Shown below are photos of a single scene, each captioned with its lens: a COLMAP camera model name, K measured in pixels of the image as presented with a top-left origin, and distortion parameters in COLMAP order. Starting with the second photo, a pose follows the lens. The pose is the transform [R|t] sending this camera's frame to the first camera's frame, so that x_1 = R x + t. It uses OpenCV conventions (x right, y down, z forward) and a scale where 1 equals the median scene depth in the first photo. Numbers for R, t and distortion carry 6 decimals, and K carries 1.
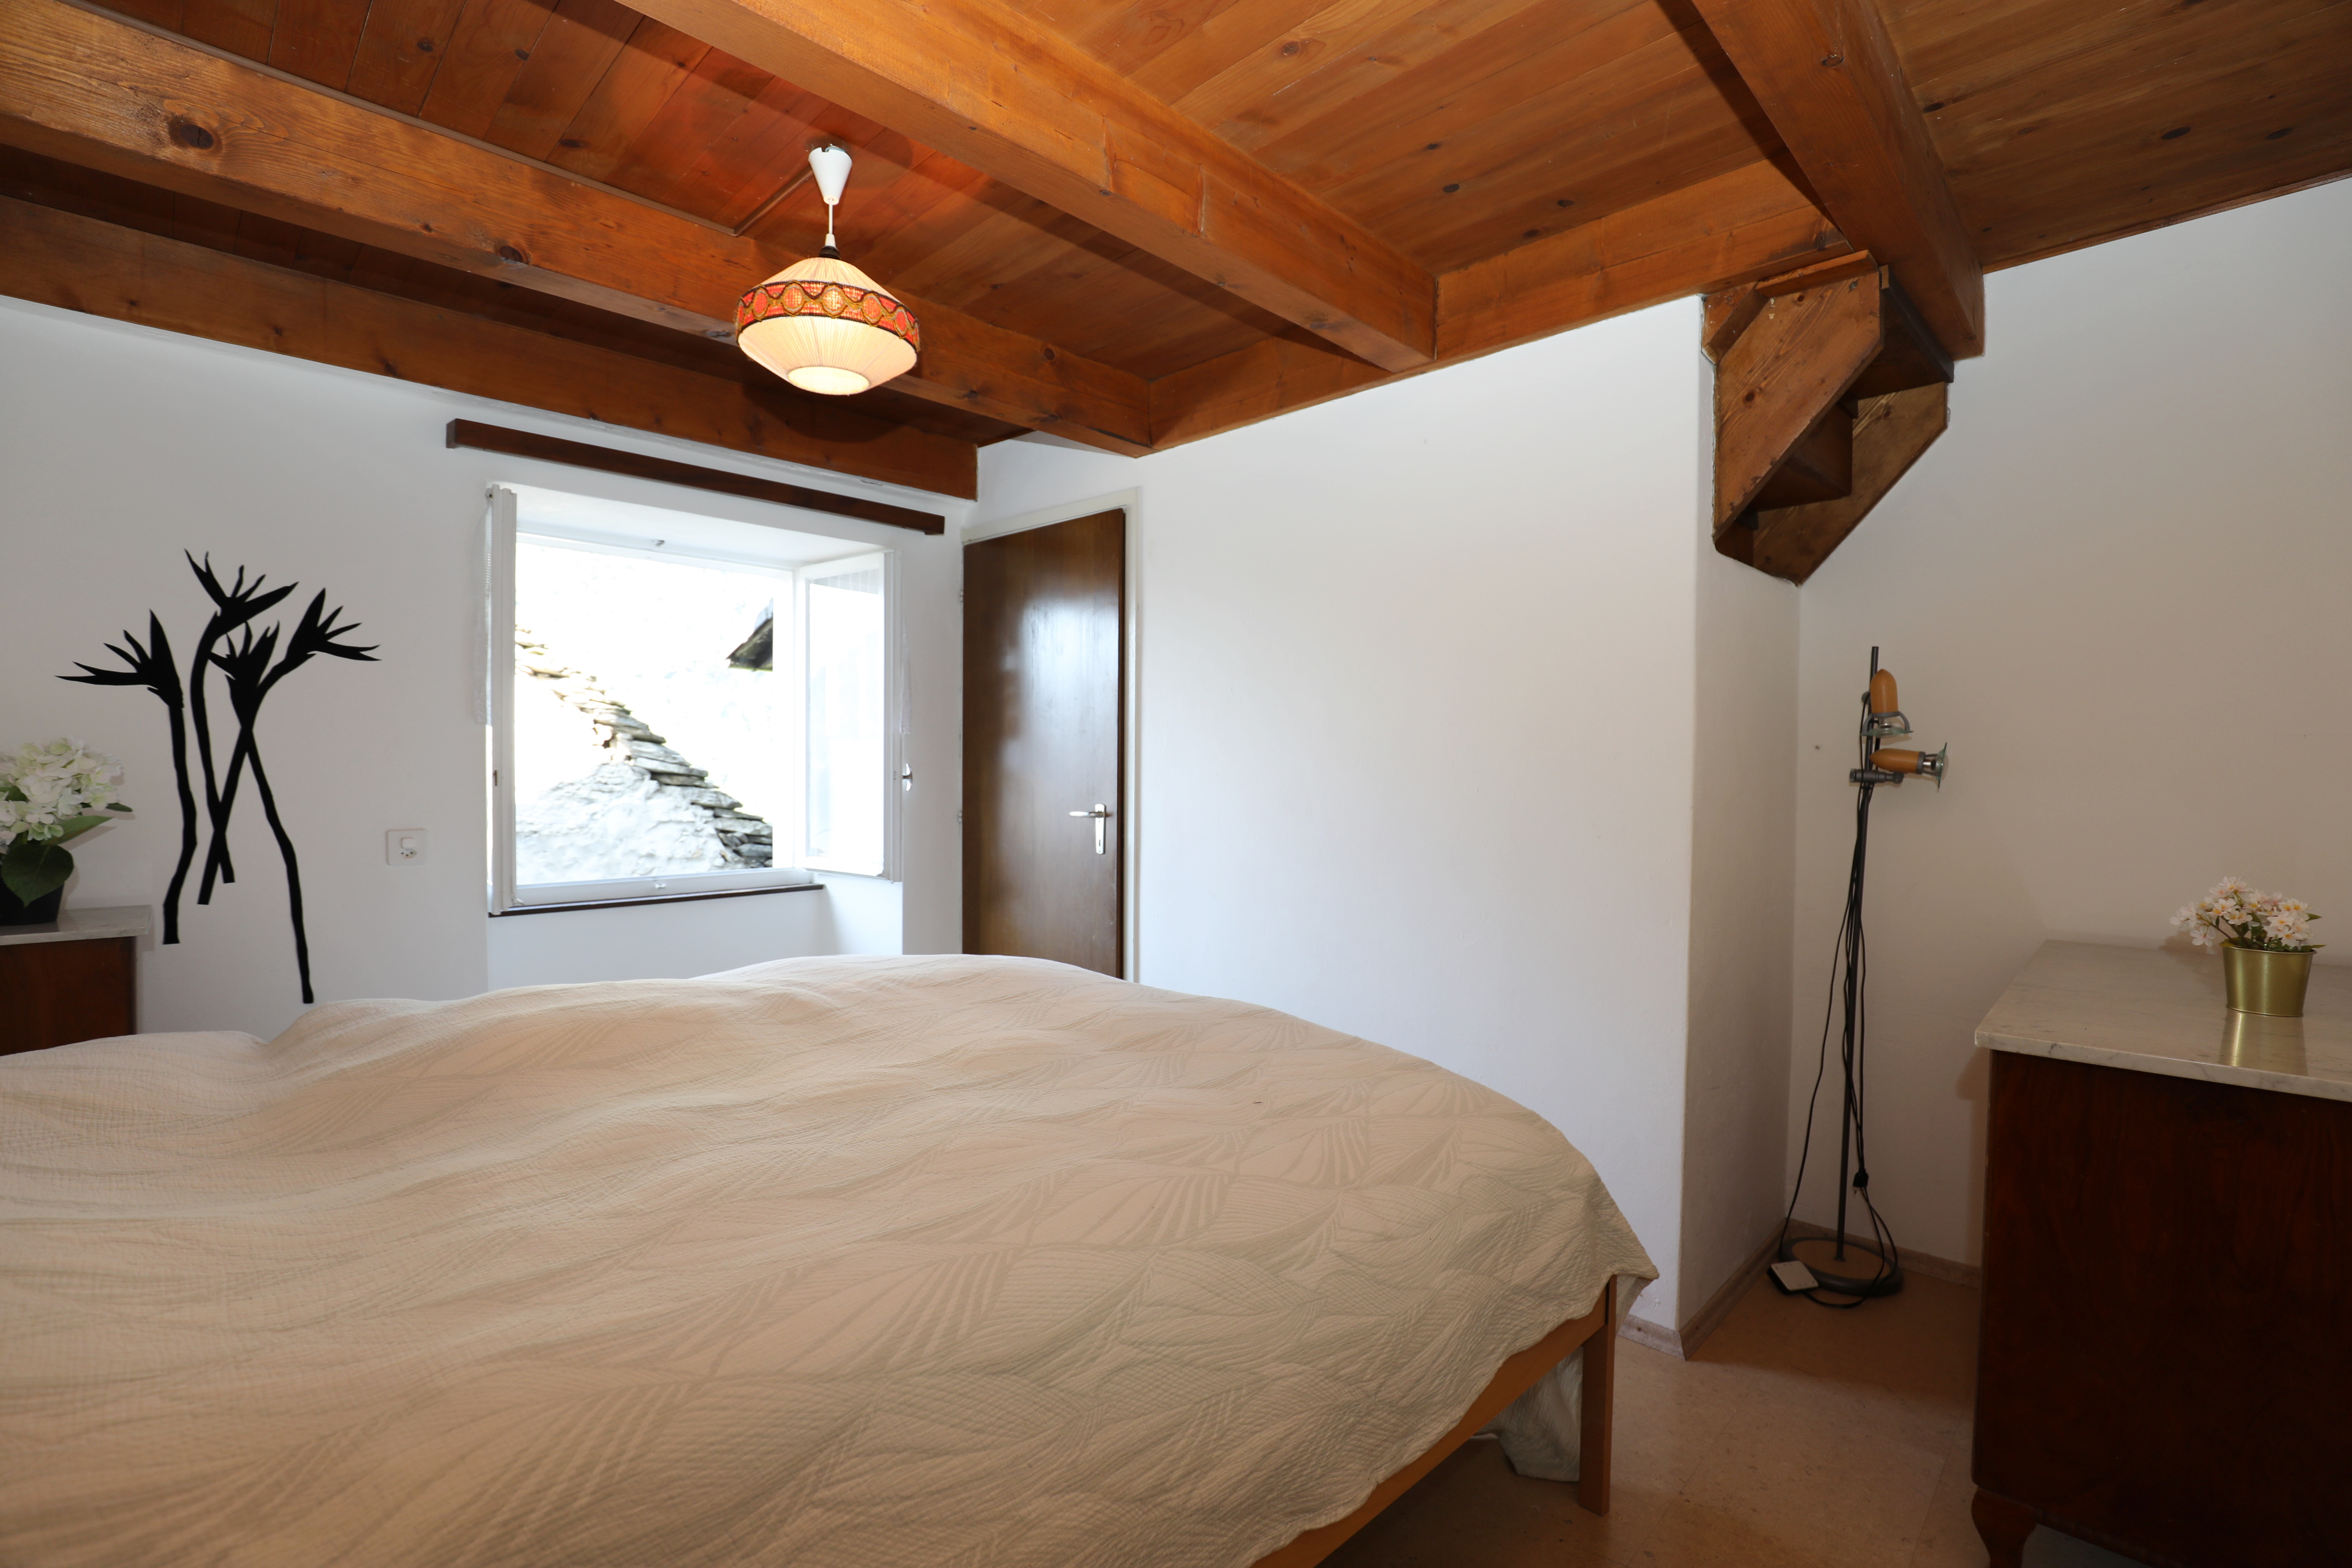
lens RADIAL K [[1078.2, 0, 1164.9], [0, 1078.2, 804.5], [0, 0, 1]] dist [-0.027619, -0.000079]
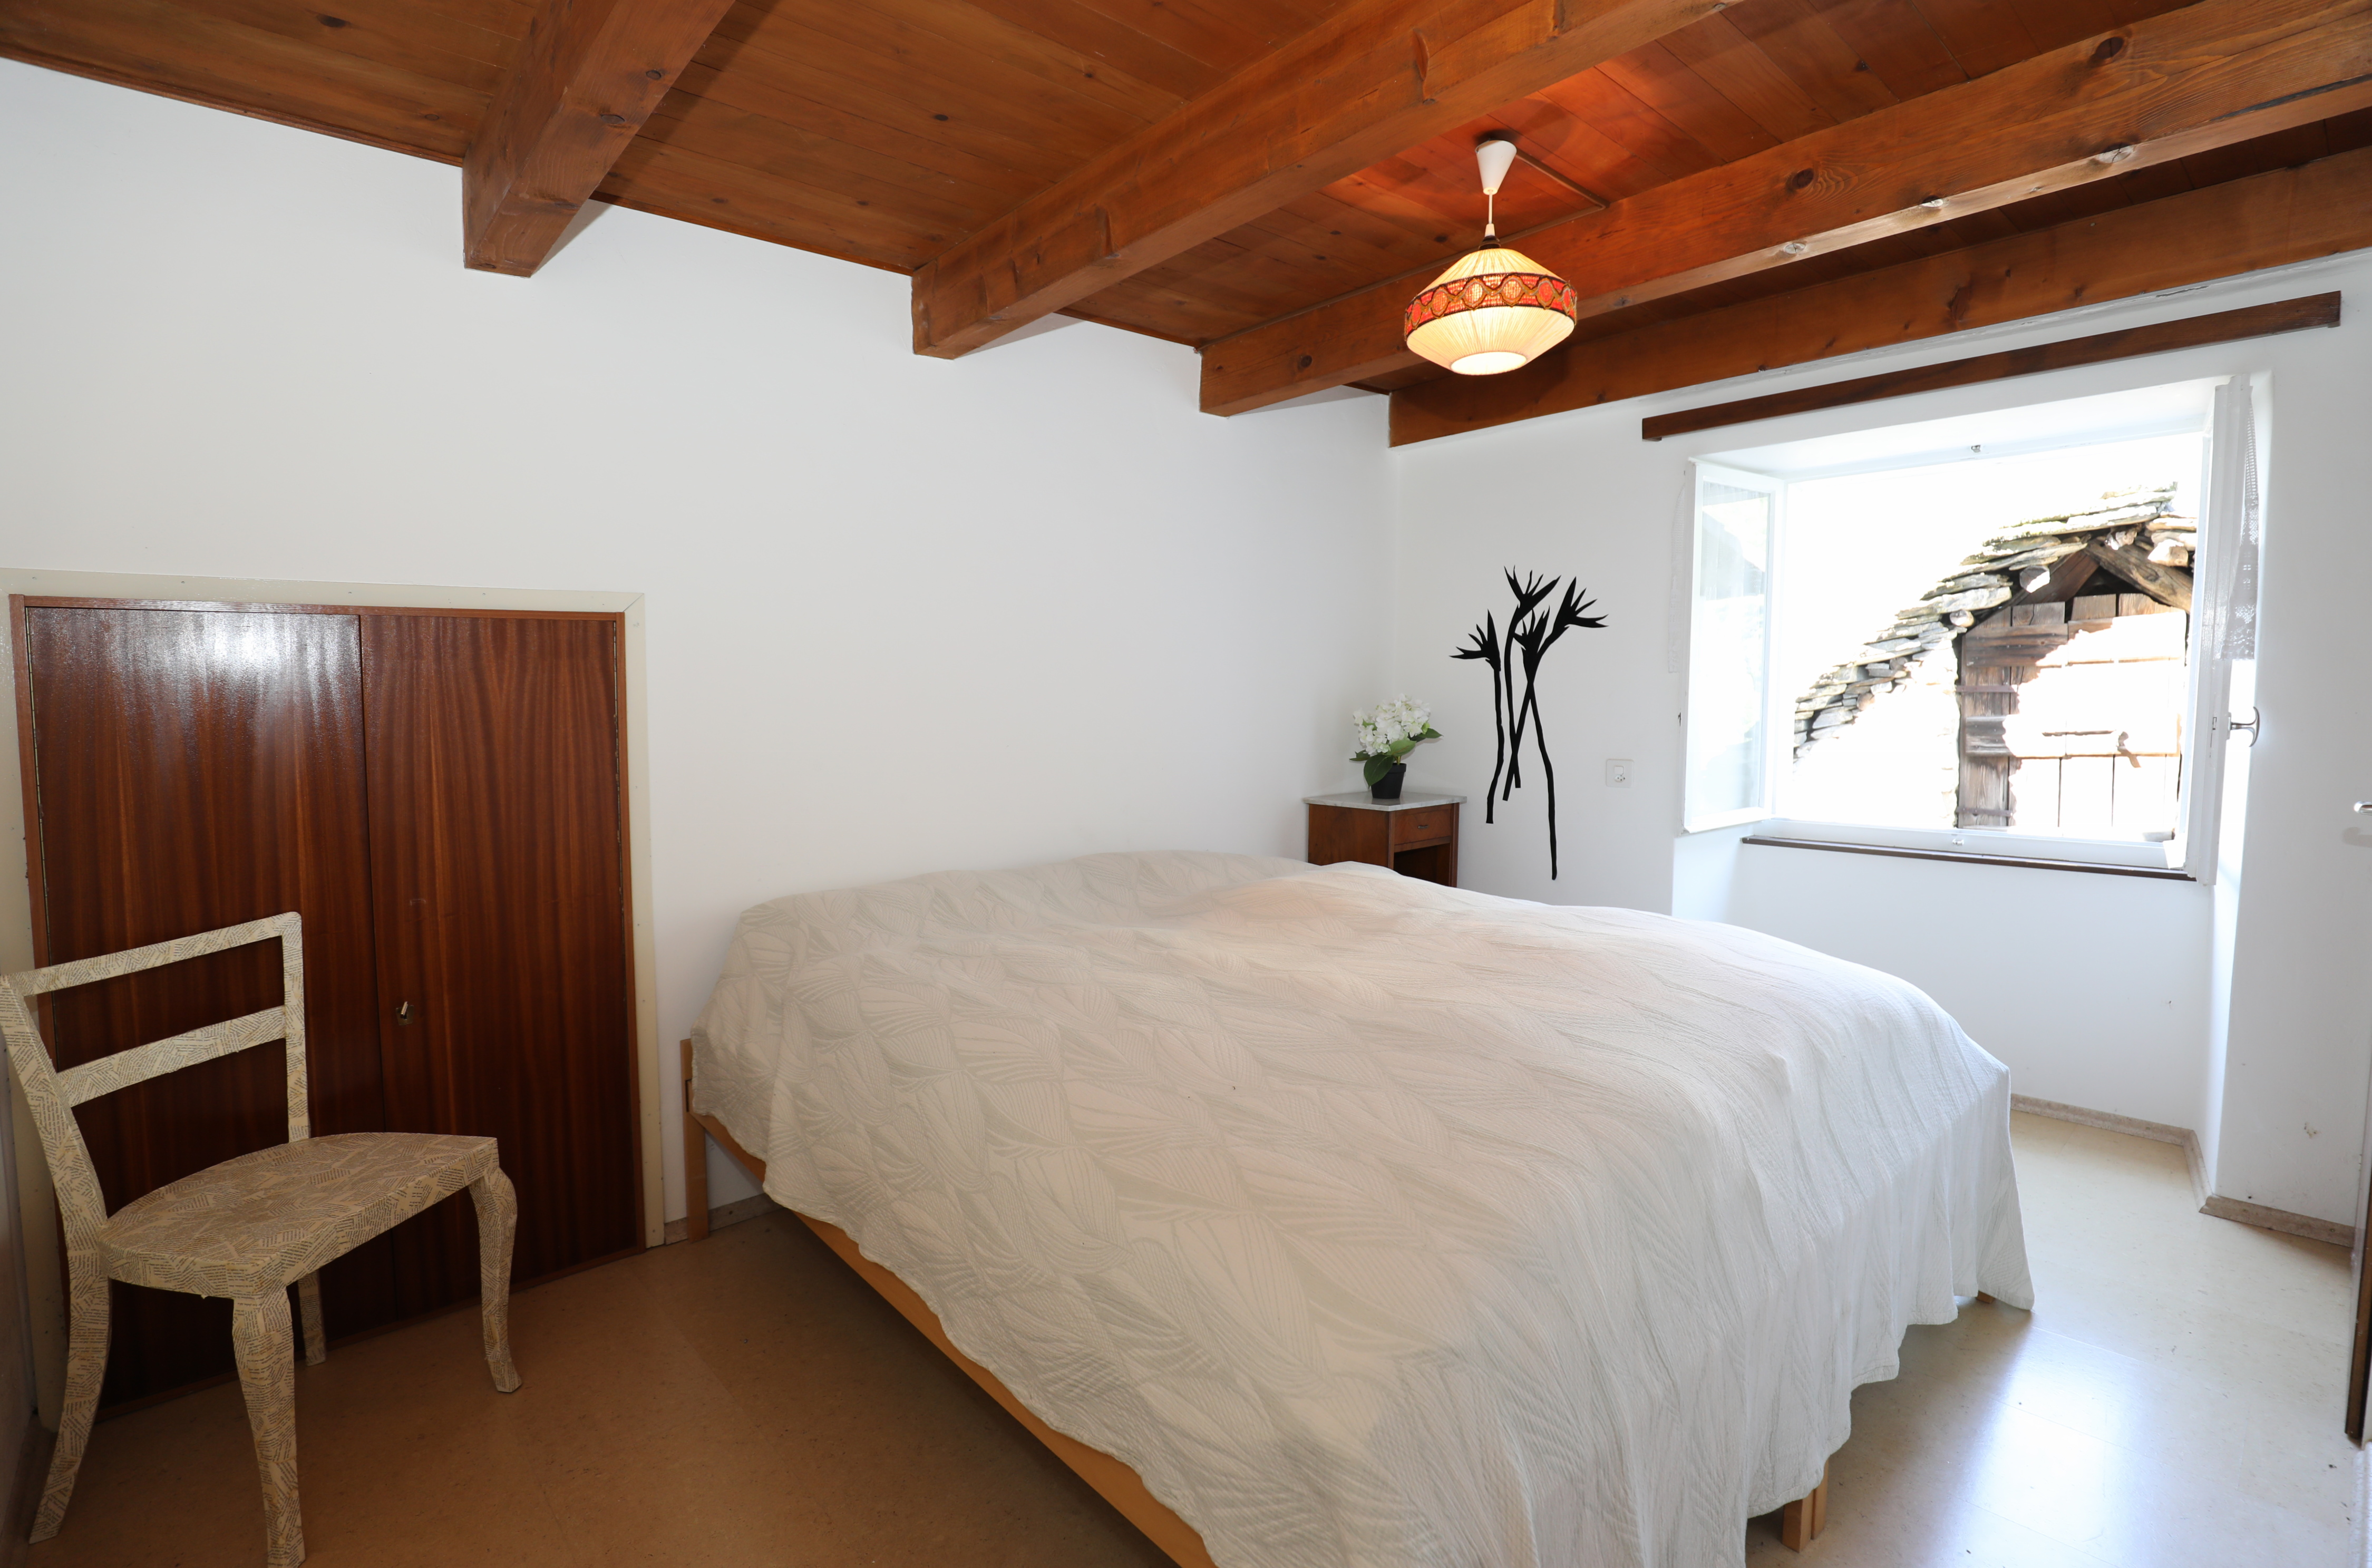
lens RADIAL K [[1087.3, 0, 1173.3], [0, 1087.3, 766.2], [0, 0, 1]] dist [-0.027619, -0.000079]
pose [[-0.054746, 0.054391, -0.997018, 0.655794], [-0.025376, 0.998117, 0.055845, -0.029339], [0.998178, 0.028358, -0.053263, 0.600553]]
